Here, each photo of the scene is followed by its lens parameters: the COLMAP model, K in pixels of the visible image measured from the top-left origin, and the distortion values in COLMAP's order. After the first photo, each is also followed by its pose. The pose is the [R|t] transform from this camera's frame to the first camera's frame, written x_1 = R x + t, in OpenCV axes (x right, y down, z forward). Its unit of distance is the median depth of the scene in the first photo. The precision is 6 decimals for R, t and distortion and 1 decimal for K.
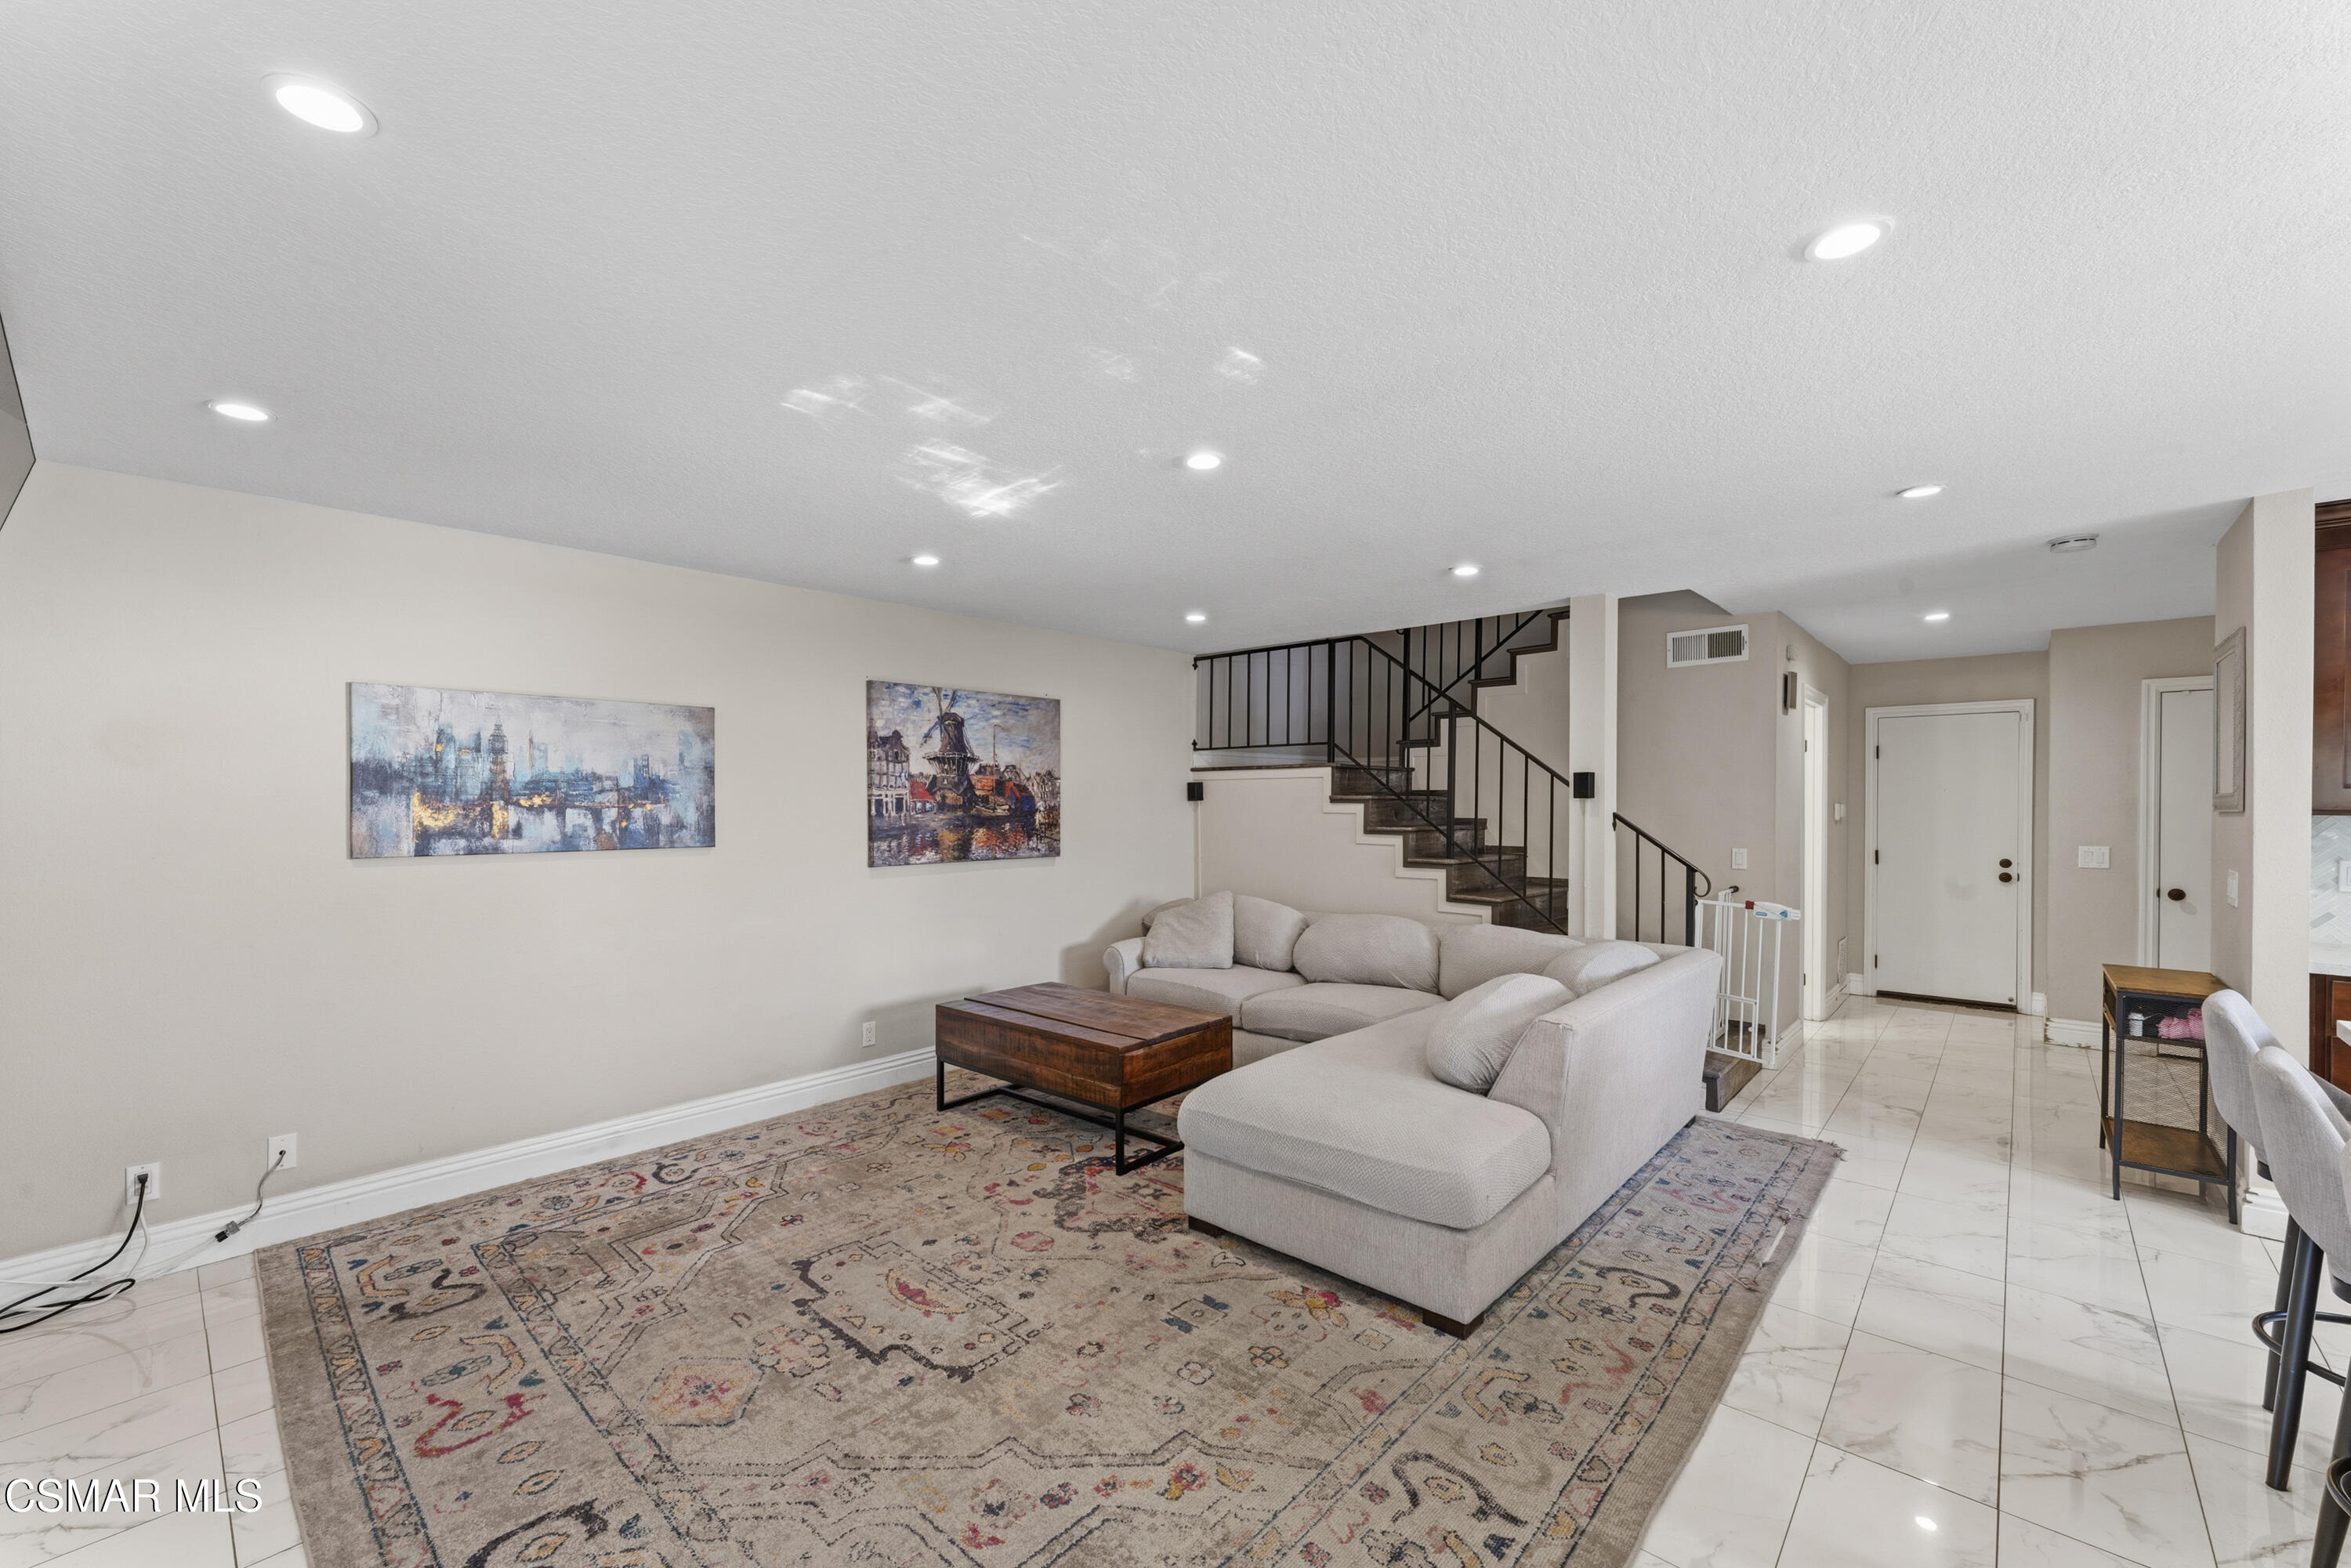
lens RADIAL K [[938.7, 0, 1164.4], [0, 938.7, 814.2], [0, 0, 1]] dist [-0.000580, 0.000438]
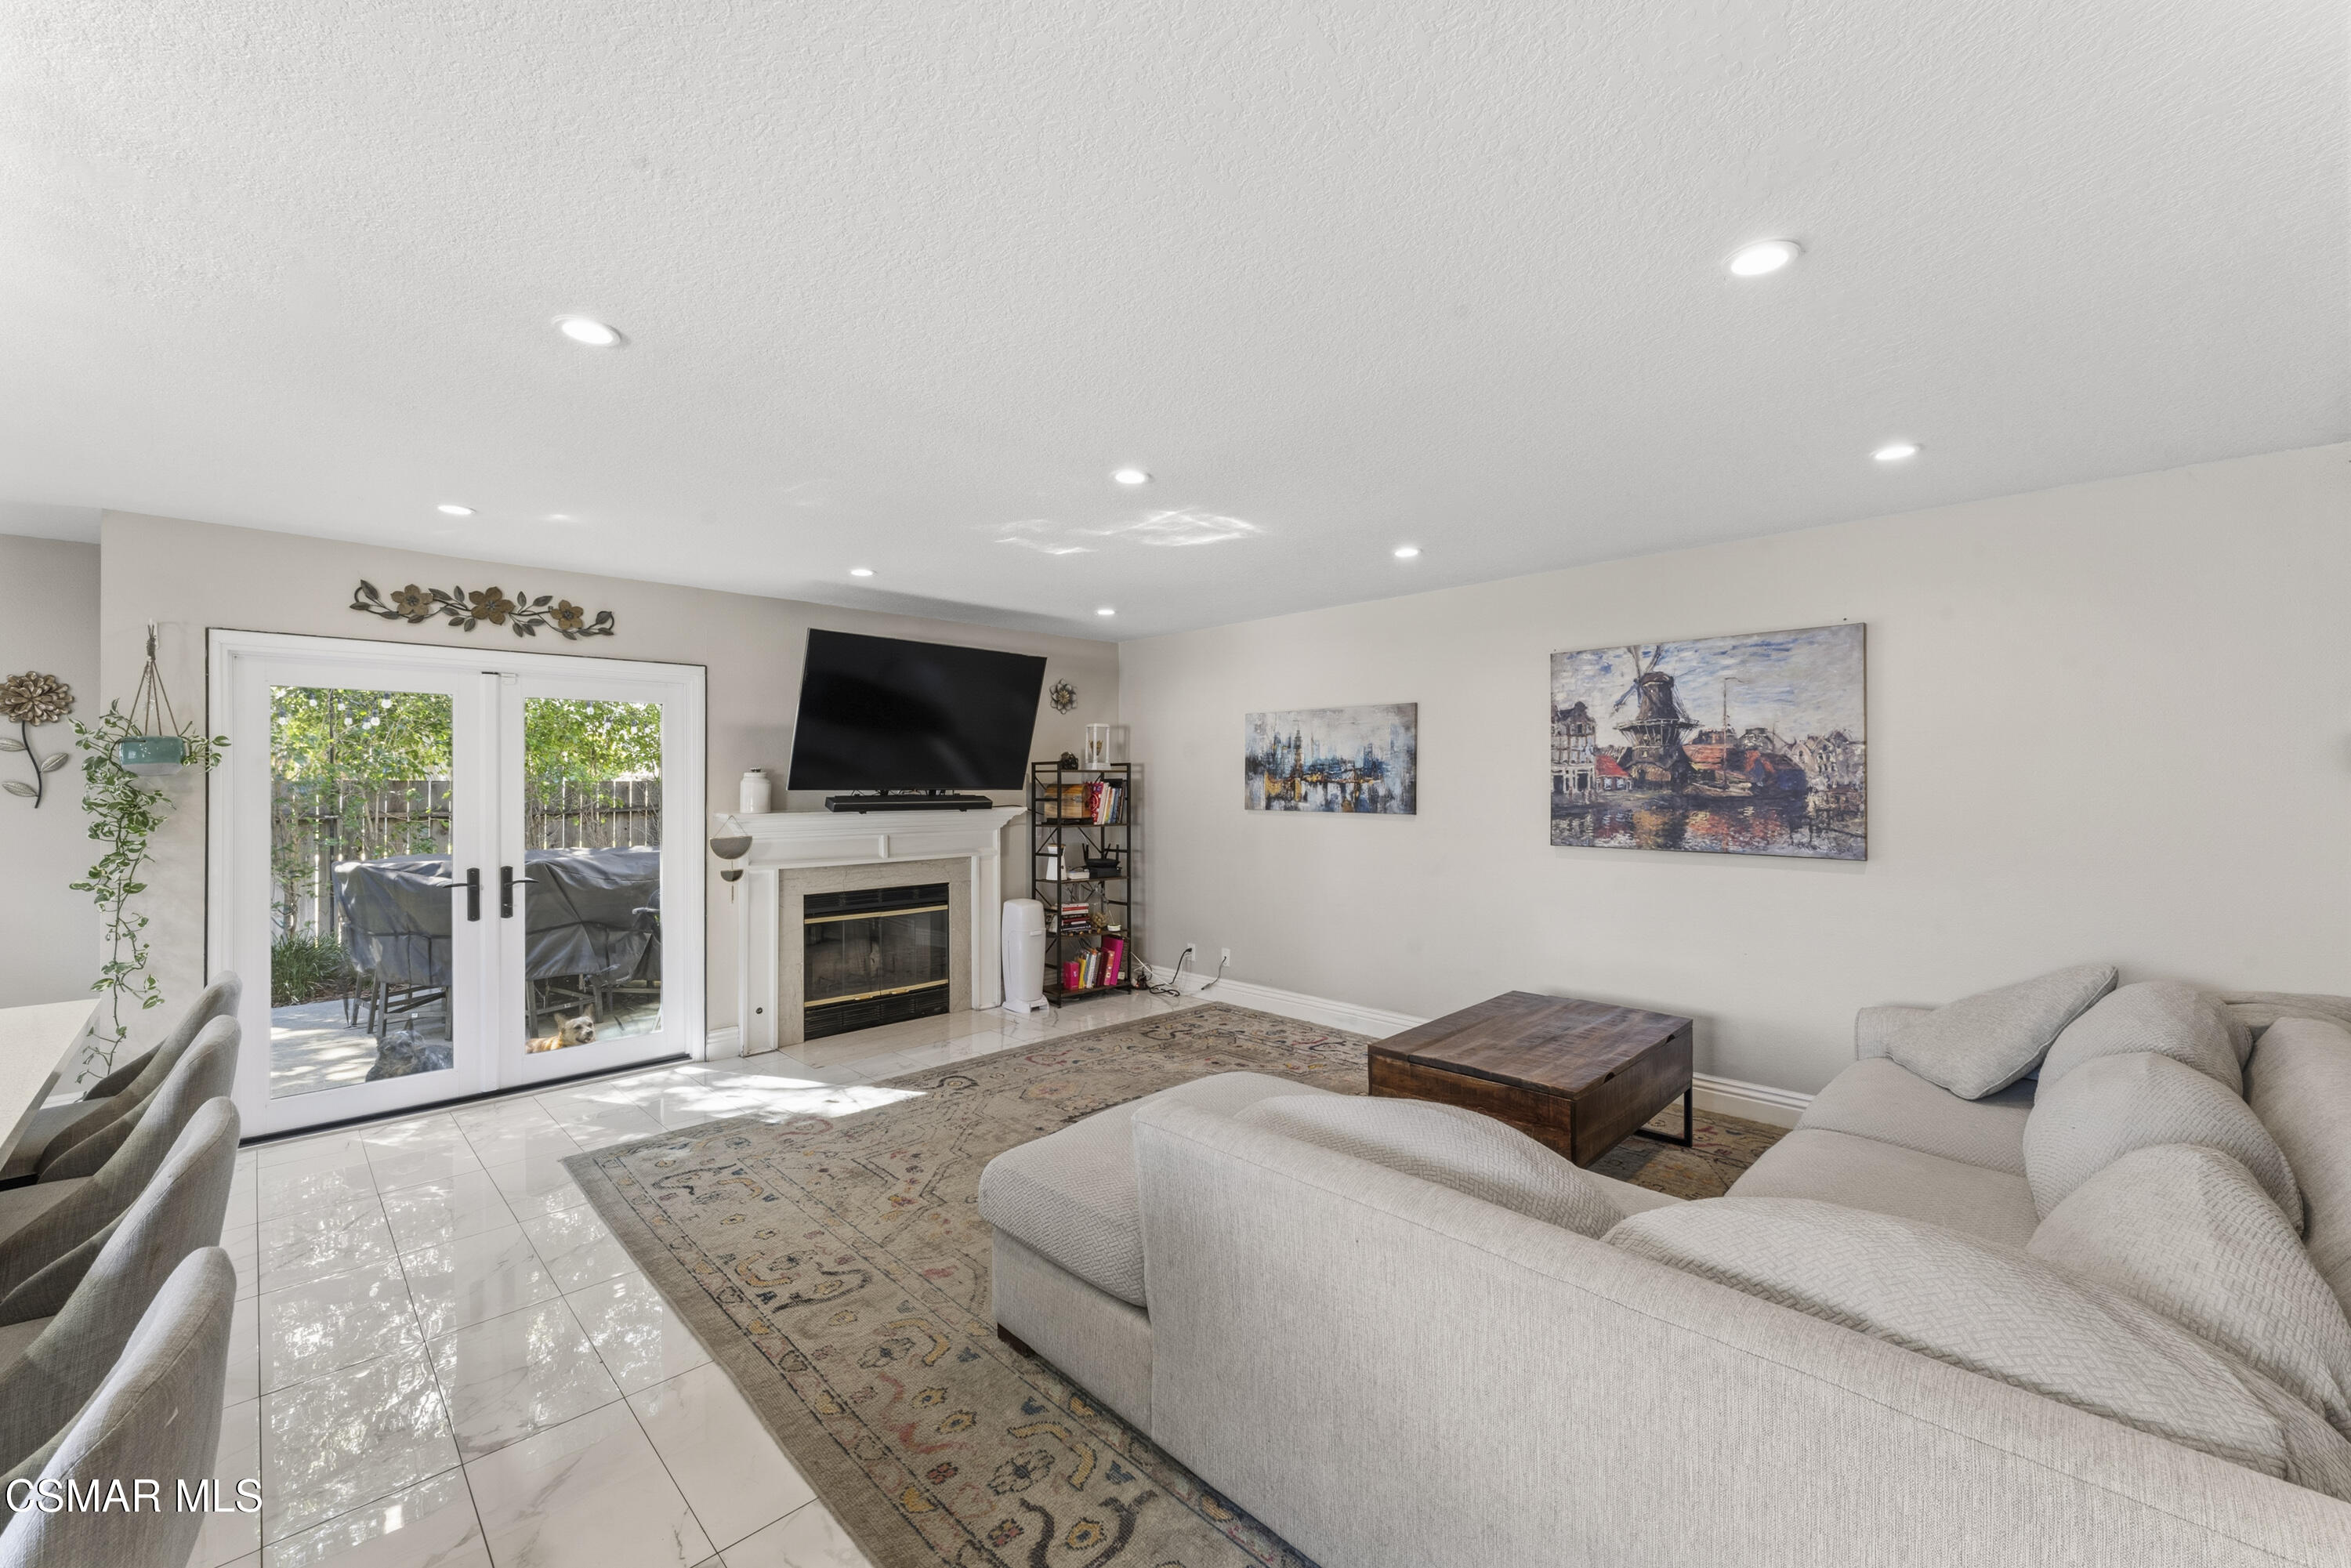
lens RADIAL K [[938.7, 0, 1163.6], [0, 938.7, 778.2], [0, 0, 1]] dist [-0.000580, 0.000438]
pose [[-0.058078, 0.000317, -0.998312, 0.792485], [-0.011307, 0.999936, 0.000976, -0.011127], [0.998248, 0.011344, -0.058071, 0.758585]]
